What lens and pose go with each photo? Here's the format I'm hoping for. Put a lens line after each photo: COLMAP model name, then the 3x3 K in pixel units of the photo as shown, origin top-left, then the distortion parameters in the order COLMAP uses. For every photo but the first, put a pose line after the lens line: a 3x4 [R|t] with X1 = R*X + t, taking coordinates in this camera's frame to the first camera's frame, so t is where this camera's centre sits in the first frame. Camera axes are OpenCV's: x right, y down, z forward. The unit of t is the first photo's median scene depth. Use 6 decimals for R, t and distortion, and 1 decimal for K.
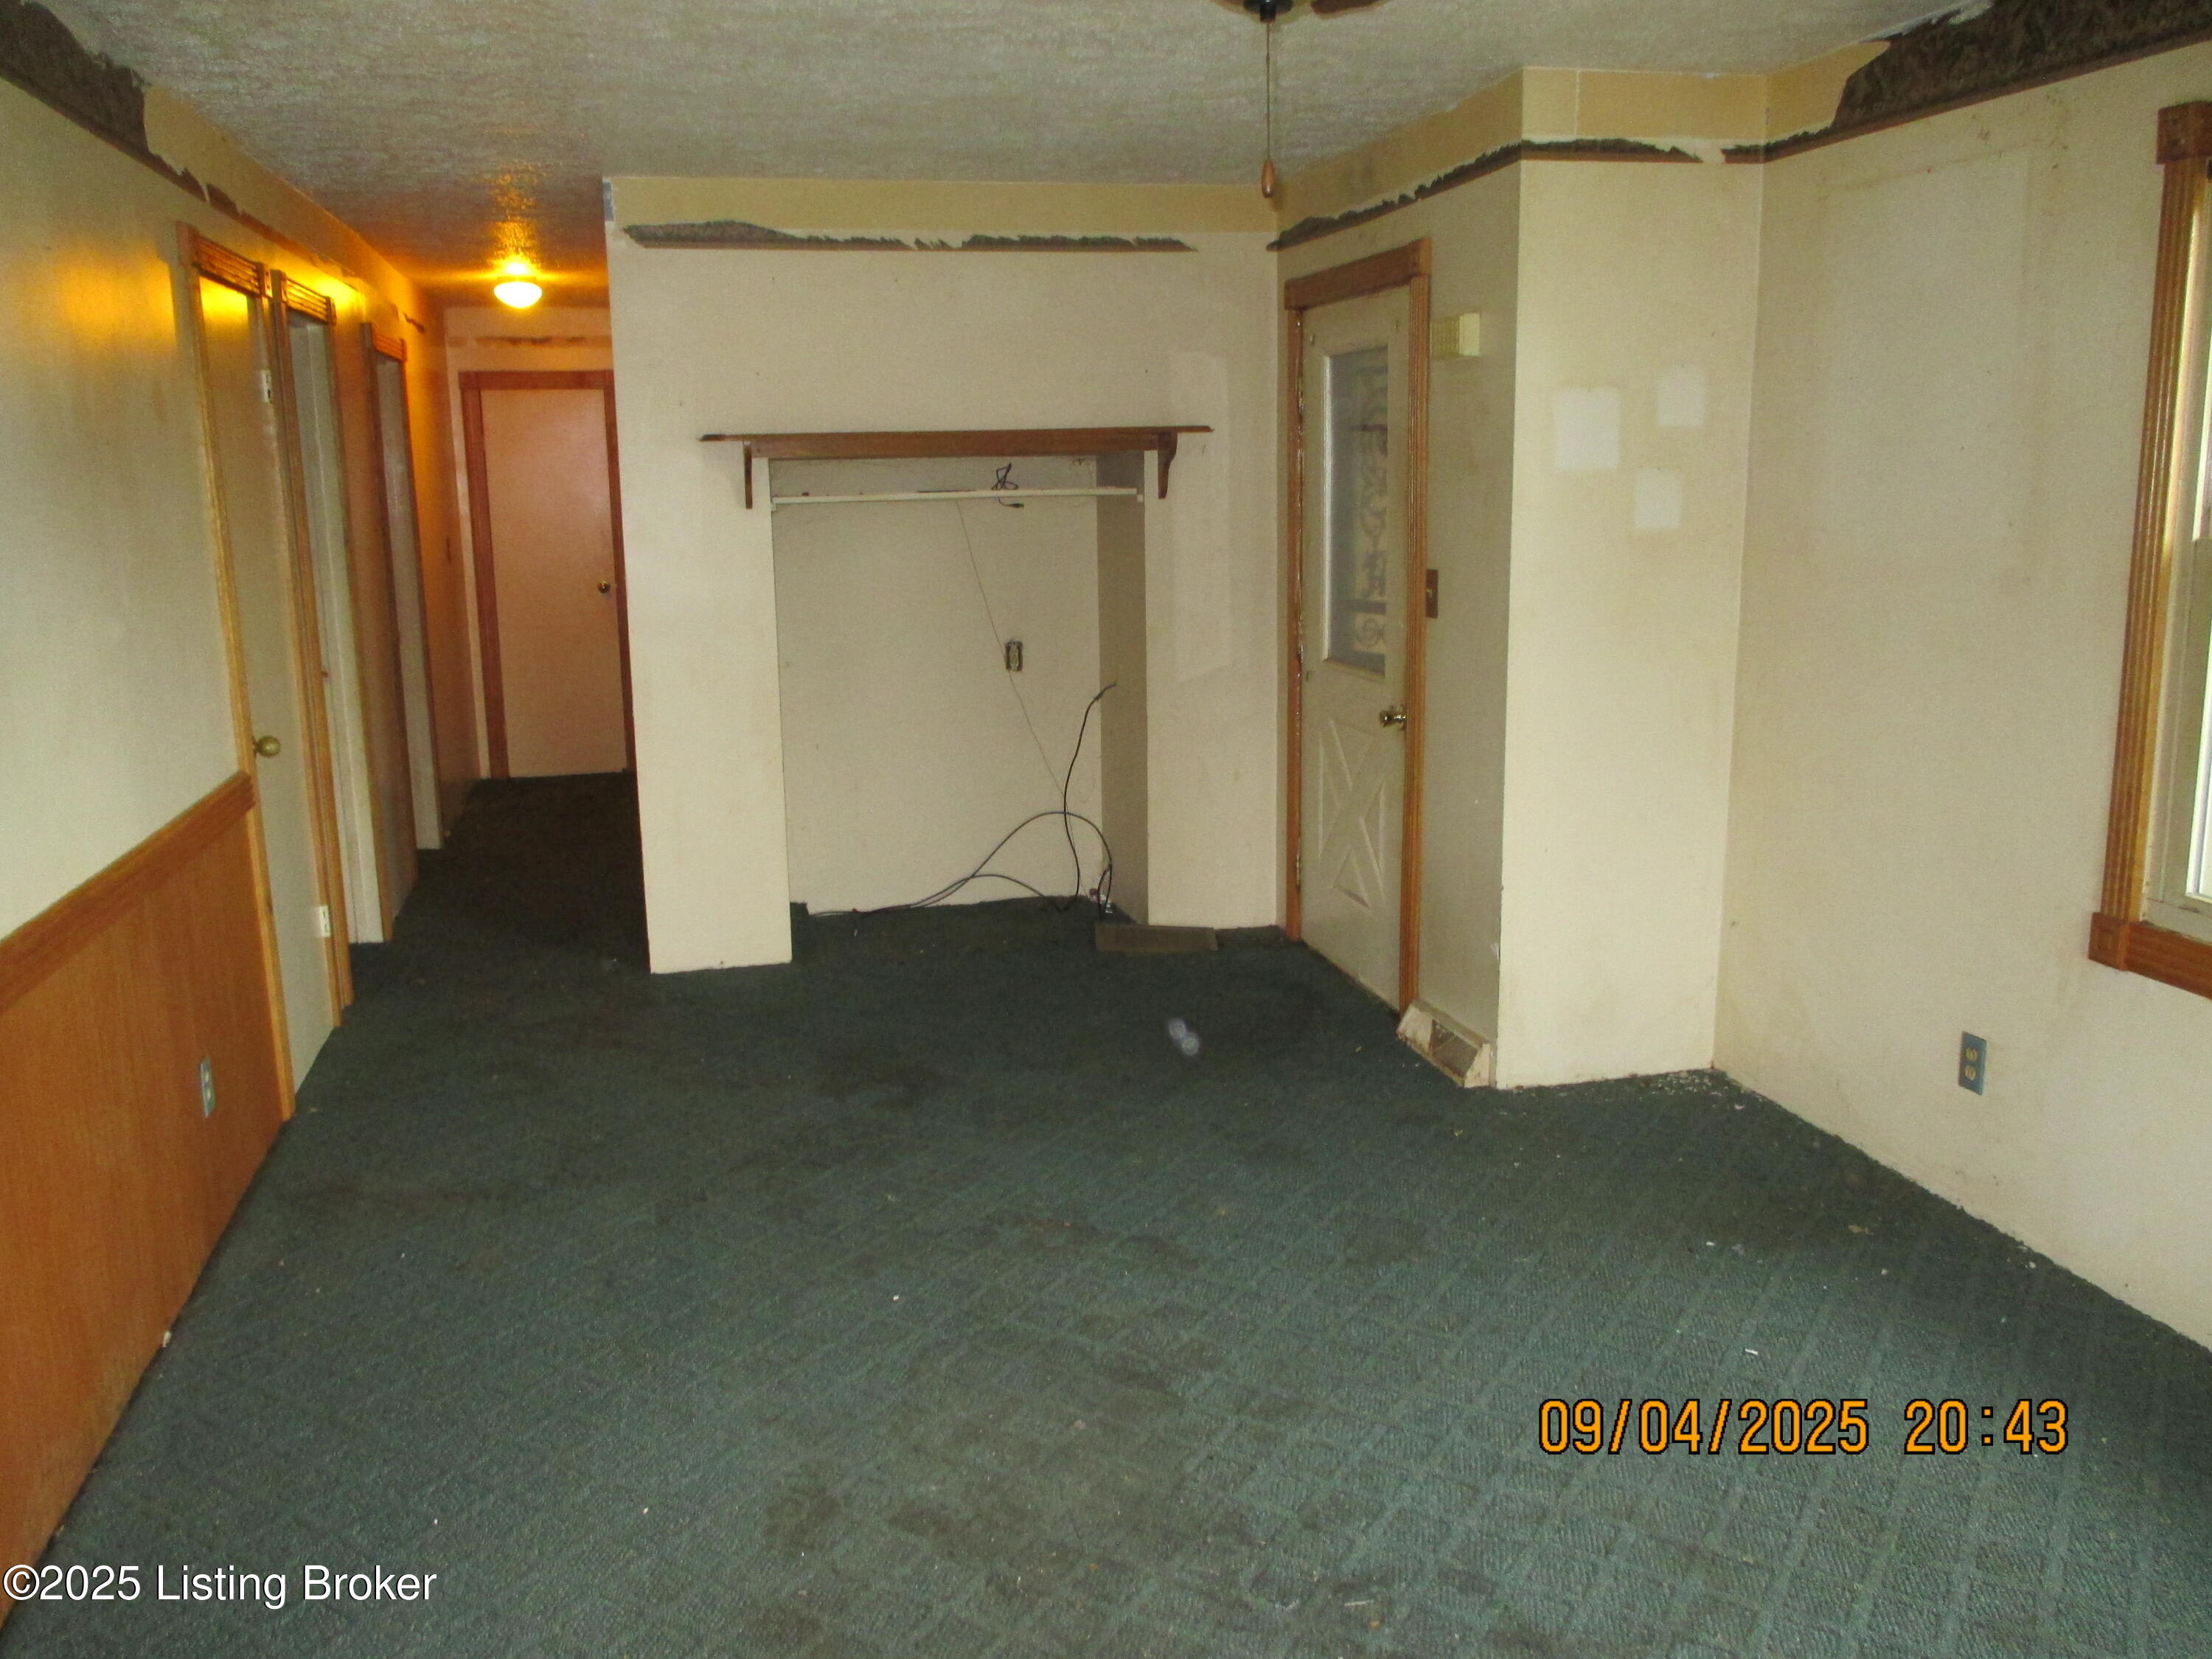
lens RADIAL K [[1828.7, 0, 1106.0], [0, 1828.7, 827.8], [0, 0, 1]] dist [-0.024635, 0.001101]
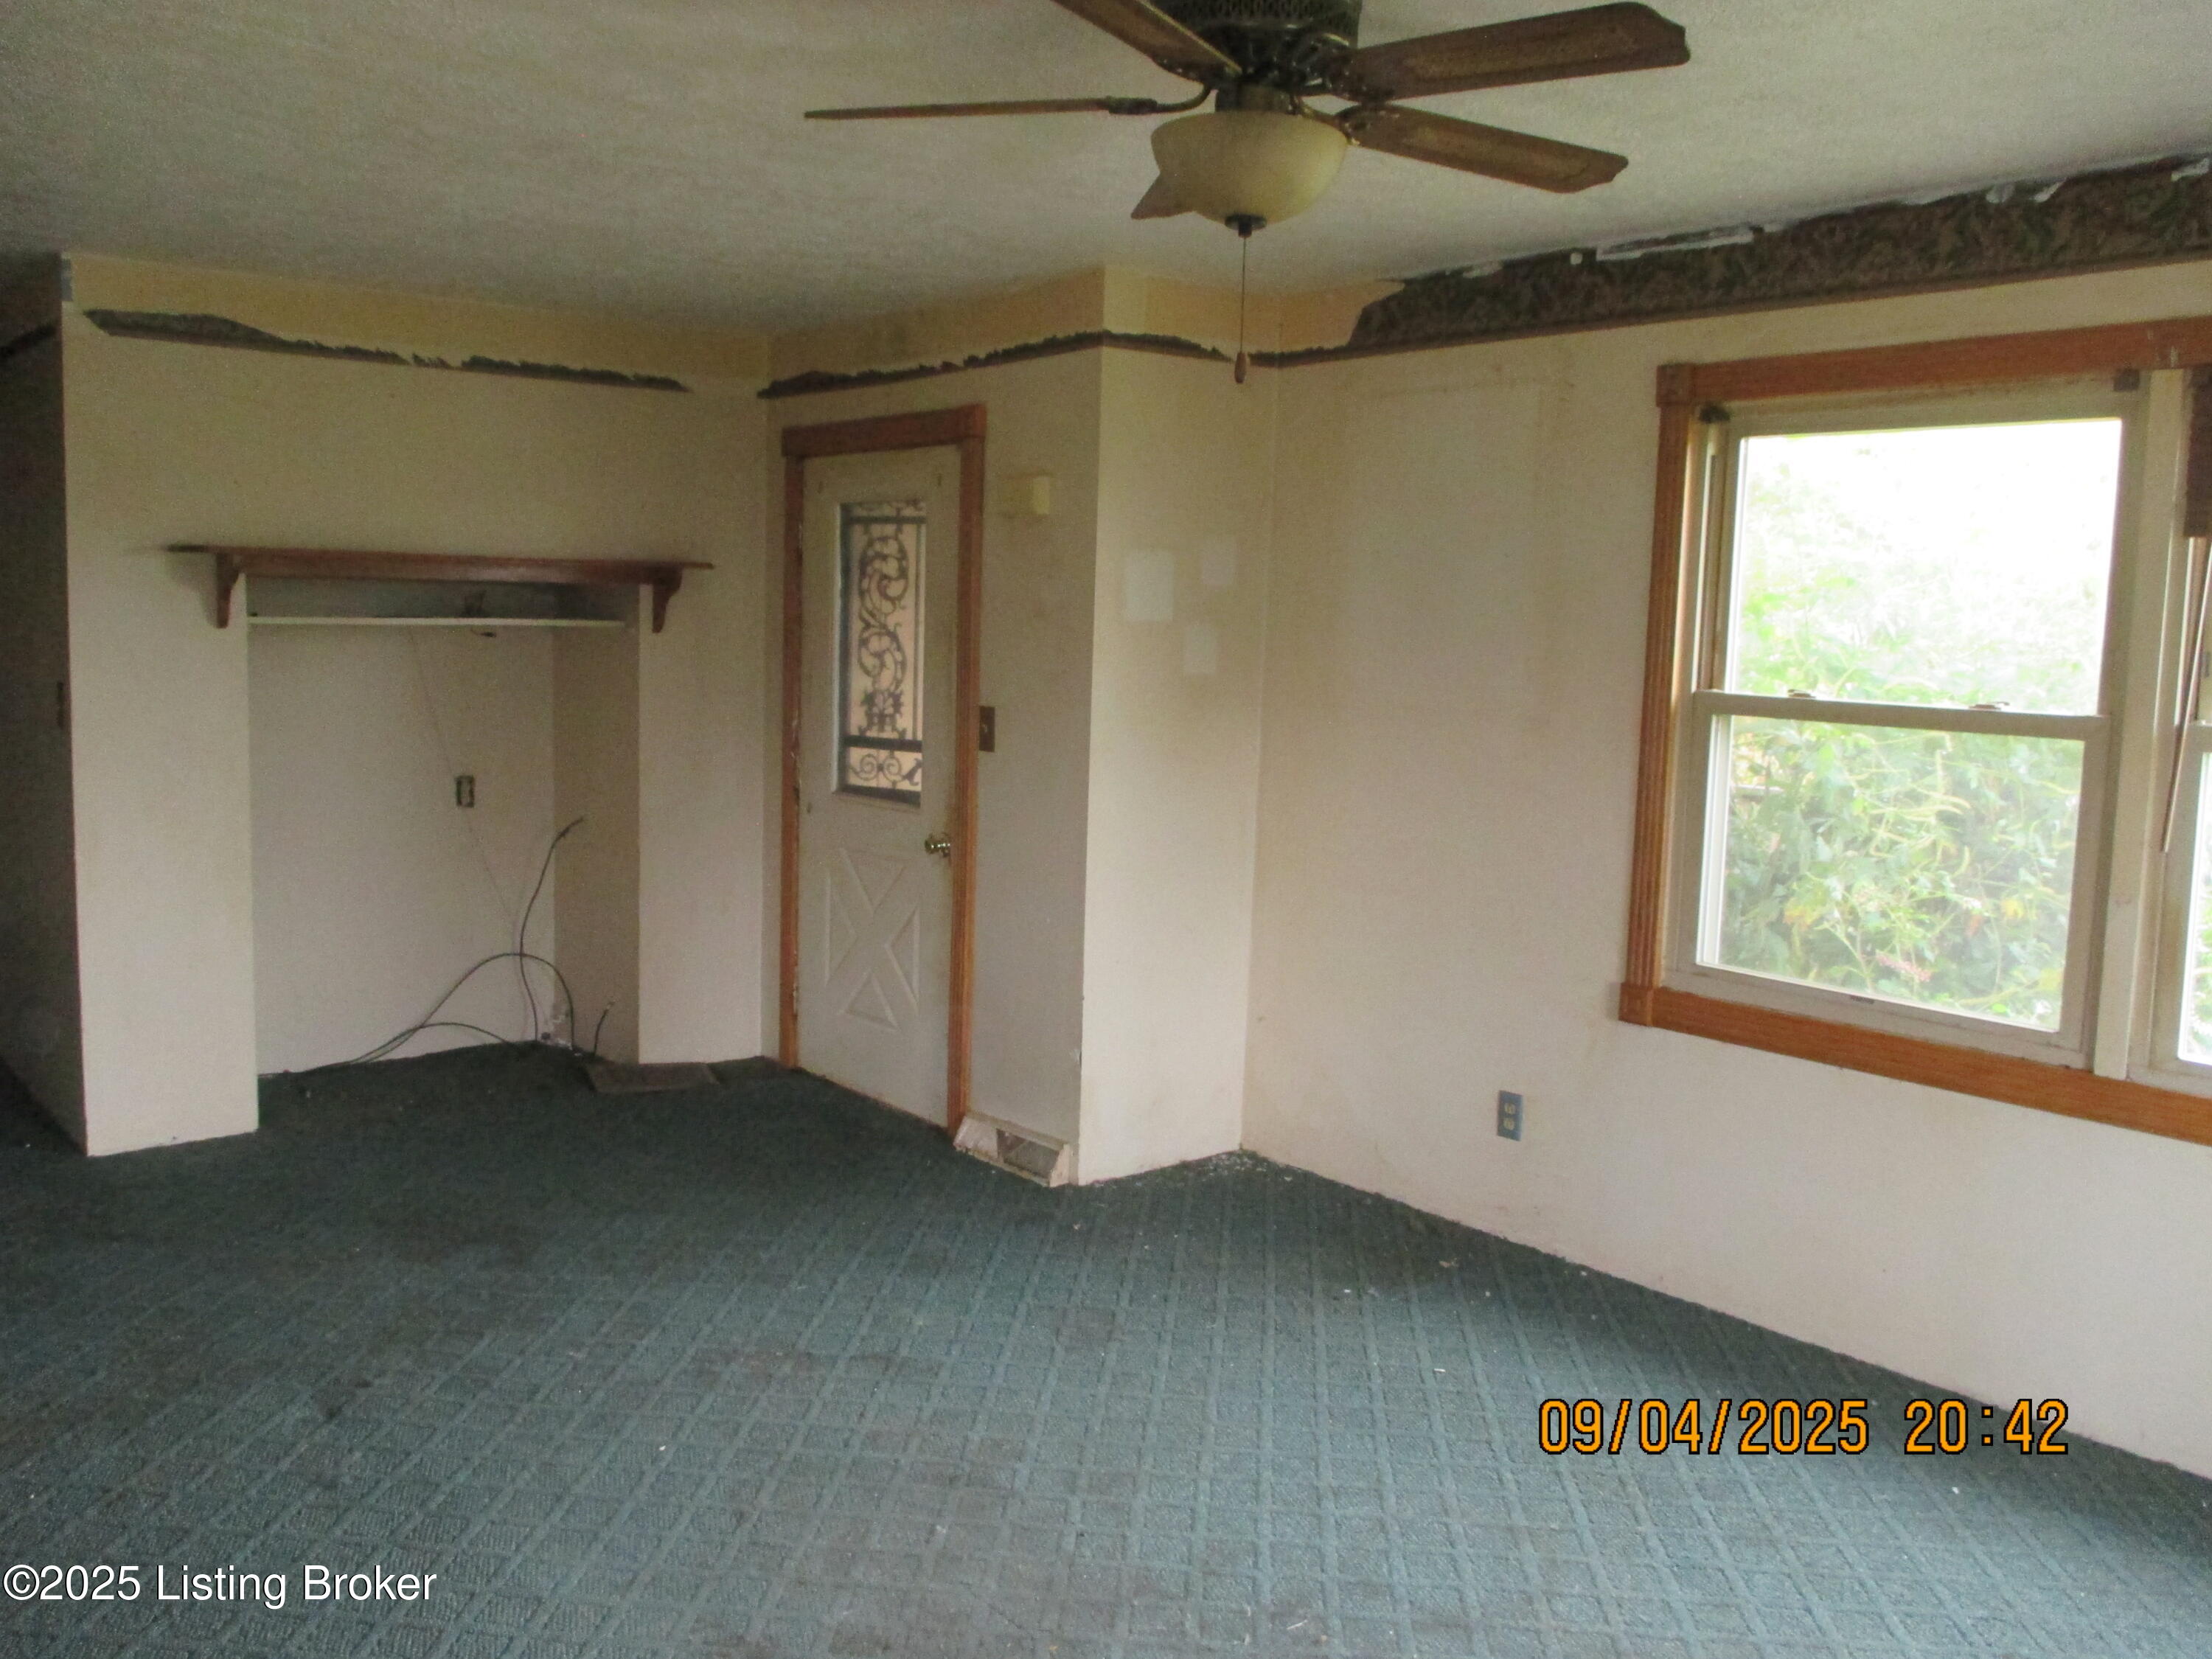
lens RADIAL K [[1828.7, 0, 1104.1], [0, 1828.7, 838.2], [0, 0, 1]] dist [-0.024635, 0.001101]
pose [[0.896400, -0.015327, 0.442981, -0.245404], [0.046882, 0.997075, -0.060369, 0.004258], [-0.440759, 0.074883, 0.894496, 0.010992]]
